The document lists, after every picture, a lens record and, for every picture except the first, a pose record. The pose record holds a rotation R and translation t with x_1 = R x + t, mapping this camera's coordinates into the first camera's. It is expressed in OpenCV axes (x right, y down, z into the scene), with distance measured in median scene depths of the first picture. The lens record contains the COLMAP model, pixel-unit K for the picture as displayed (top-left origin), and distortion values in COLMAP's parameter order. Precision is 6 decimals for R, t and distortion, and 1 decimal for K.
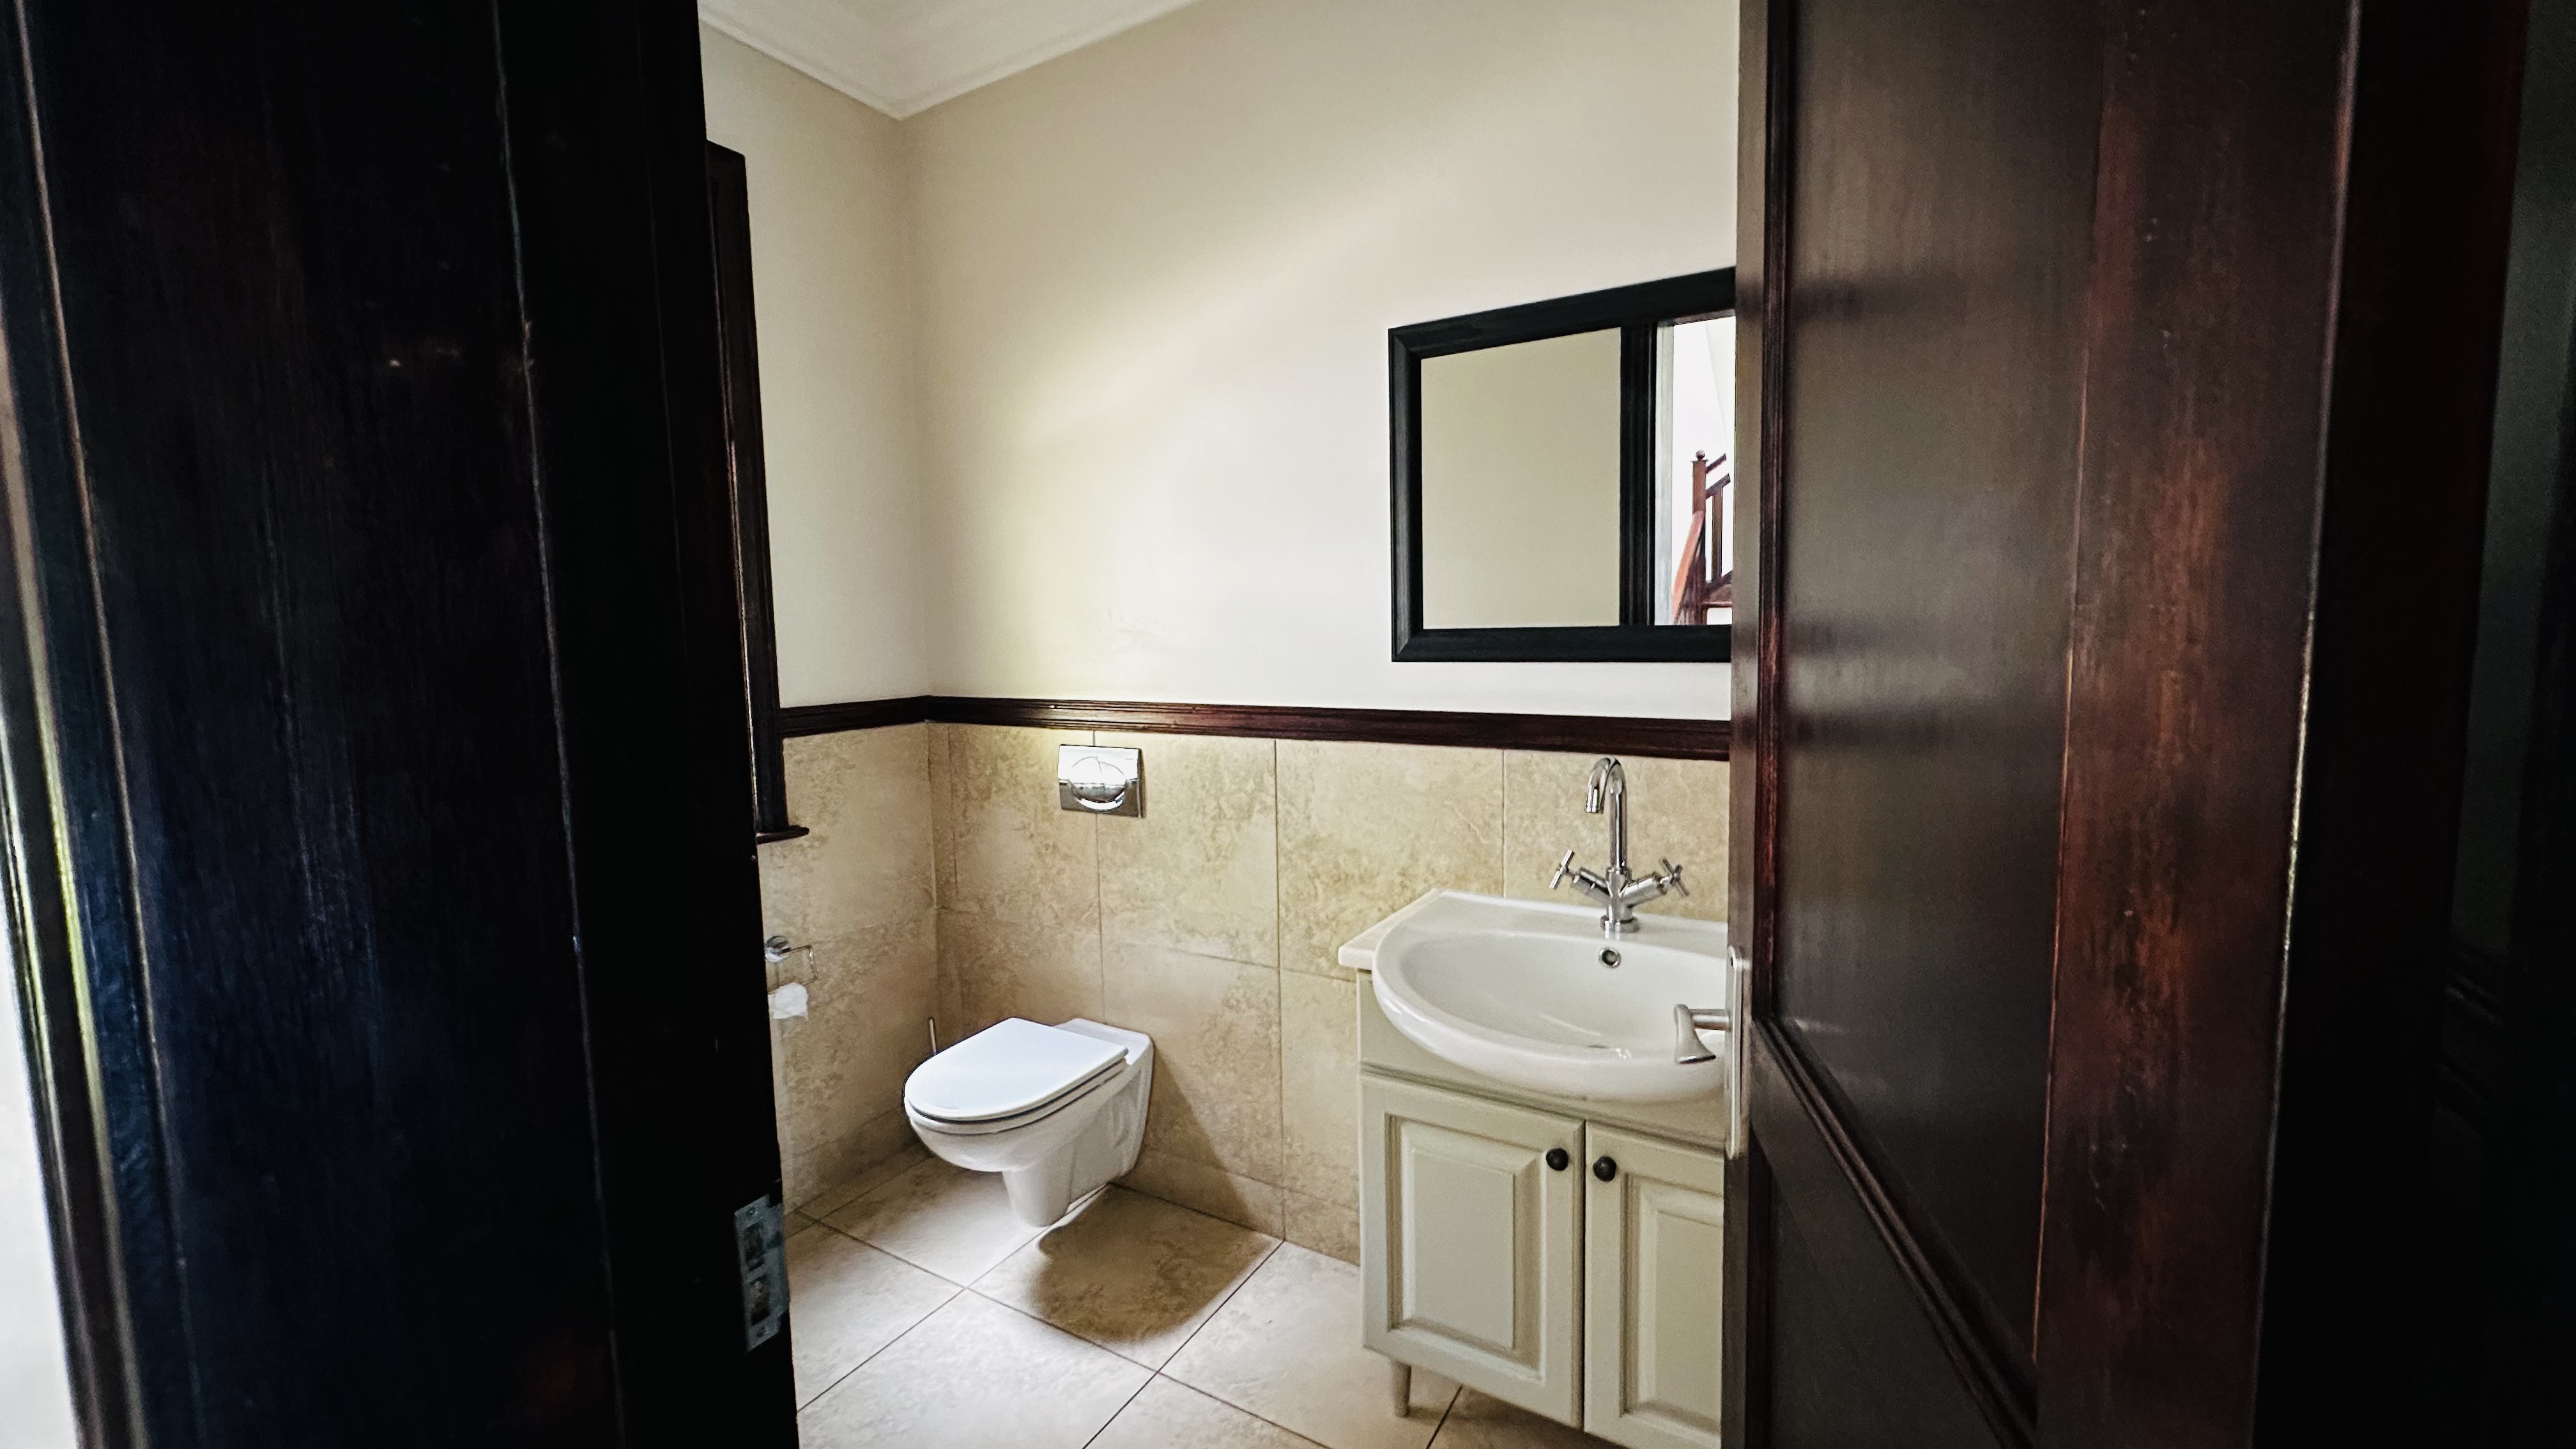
lens RADIAL K [[1019.0, 0, 1288.0], [0, 1019.0, 724.5], [0, 0, 1]] dist [-0.001708, -0.000006]
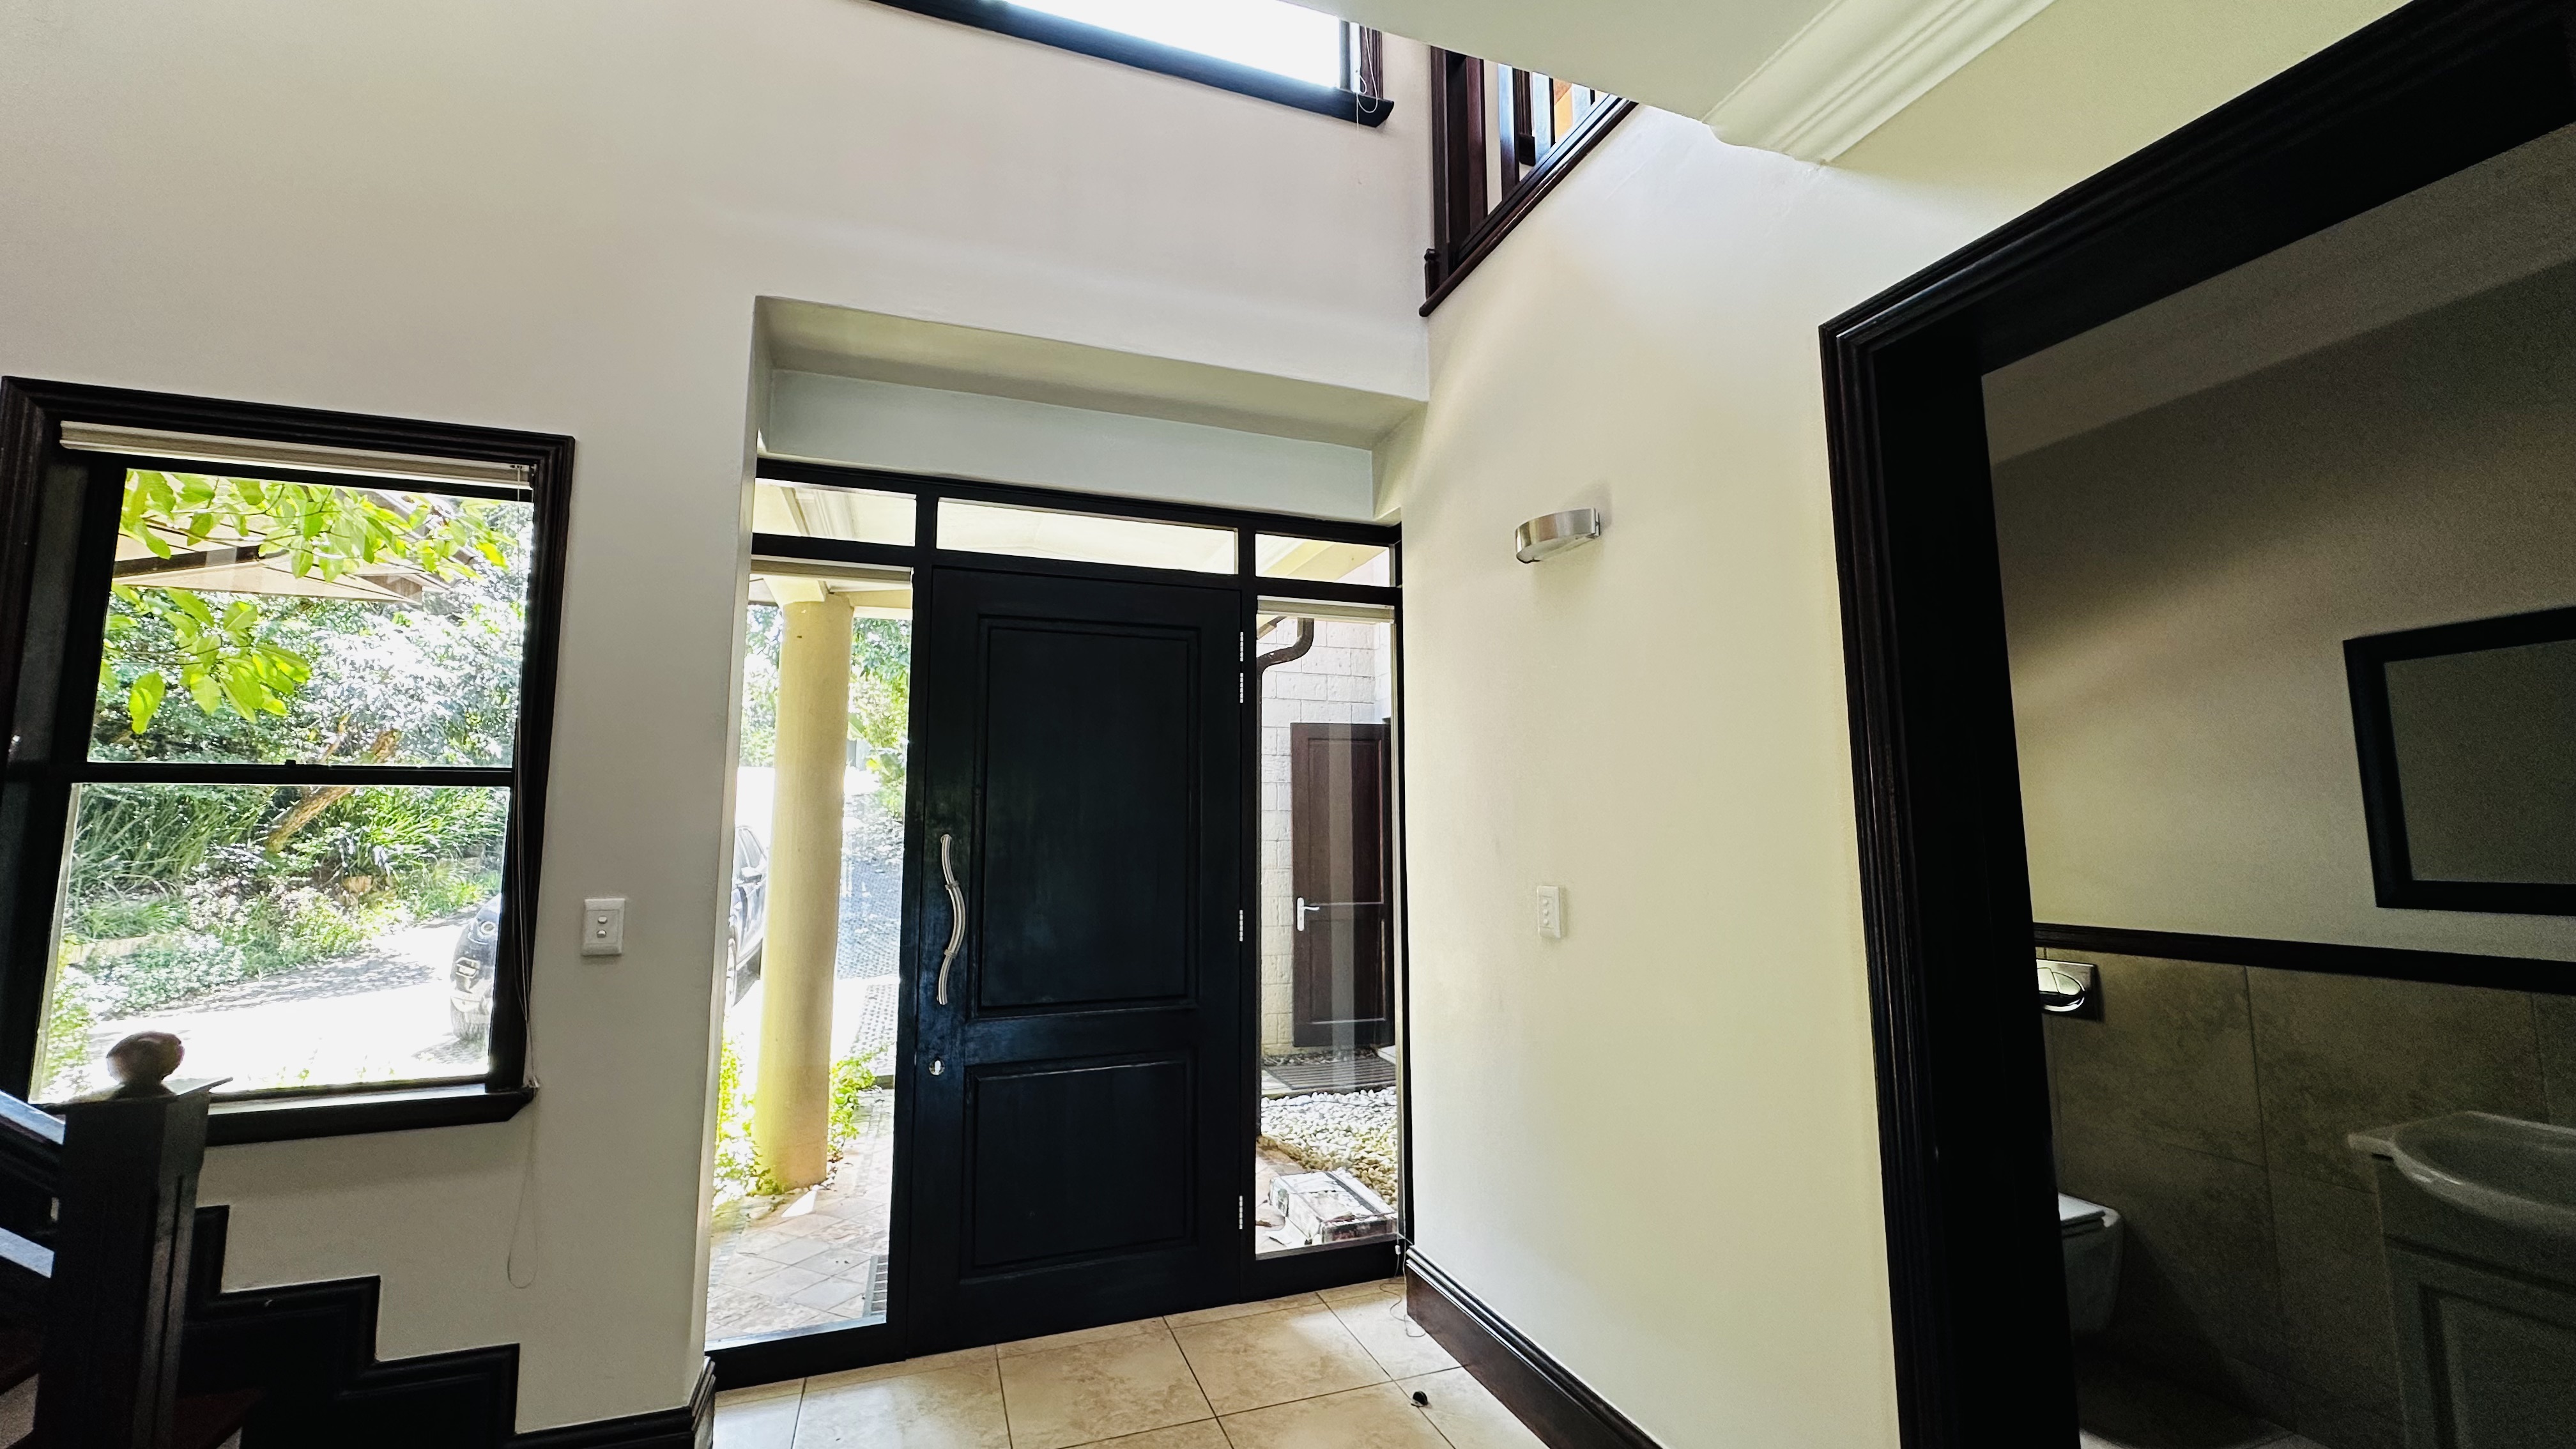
lens RADIAL K [[1019.0, 0, 1288.0], [0, 1019.0, 724.5], [0, 0, 1]] dist [-0.001708, -0.000006]
pose [[0.767777, -0.061562, -0.637753, -0.095941], [-0.065987, 0.982483, -0.174279, 0.017855], [0.637310, 0.175891, 0.750265, -0.680630]]
